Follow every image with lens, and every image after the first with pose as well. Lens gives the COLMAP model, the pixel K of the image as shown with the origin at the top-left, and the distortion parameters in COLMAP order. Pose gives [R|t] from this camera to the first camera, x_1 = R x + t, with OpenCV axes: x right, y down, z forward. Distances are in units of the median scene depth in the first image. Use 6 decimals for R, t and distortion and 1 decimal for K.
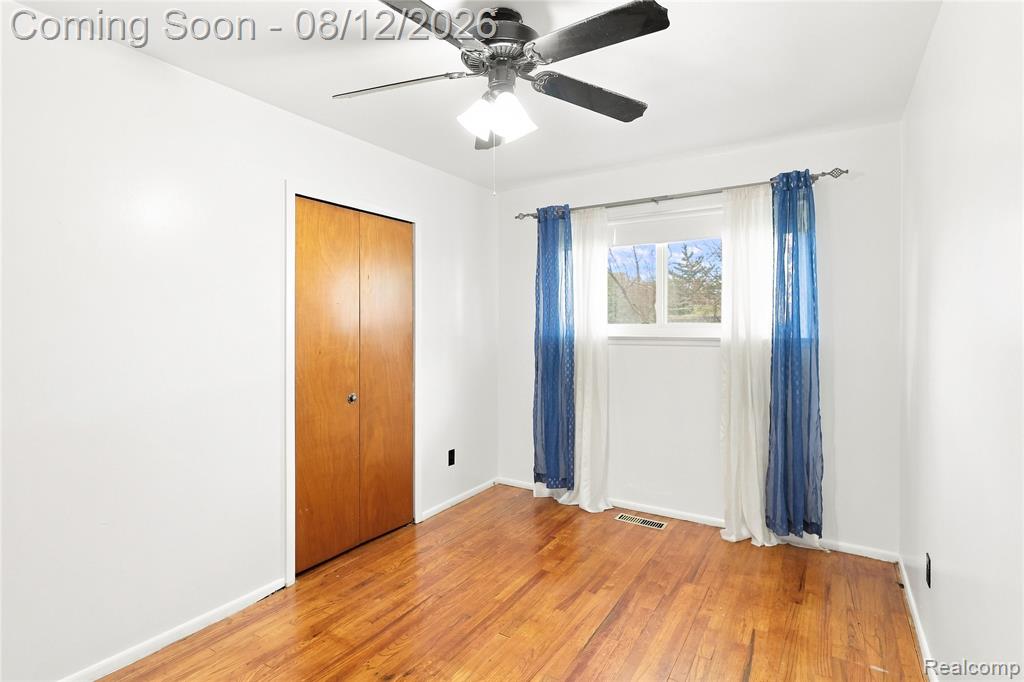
lens RADIAL K [[504.8, 0, 513.6], [0, 504.8, 311.1], [0, 0, 1]] dist [-0.002607, 0.000205]
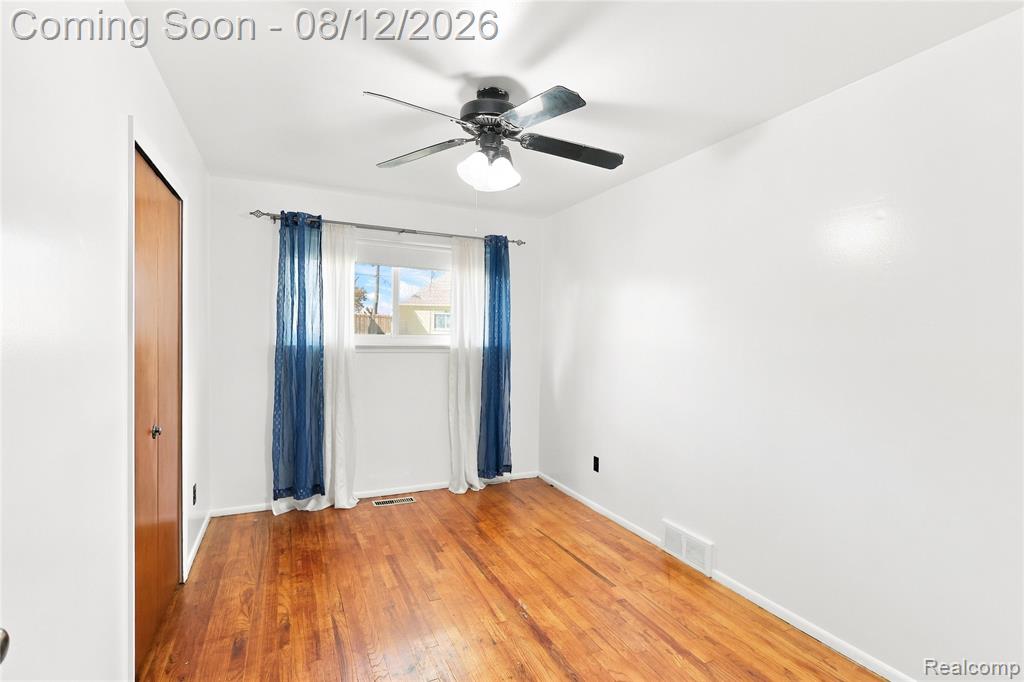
lens RADIAL K [[479.1, 0, 514.0], [0, 479.1, 335.4], [0, 0, 1]] dist [0.002051, 0.000765]
pose [[0.535037, 0.016711, 0.844664, -0.586598], [-0.037939, 0.999271, 0.004261, 0.011766], [-0.843977, -0.034325, 0.535281, 0.183146]]
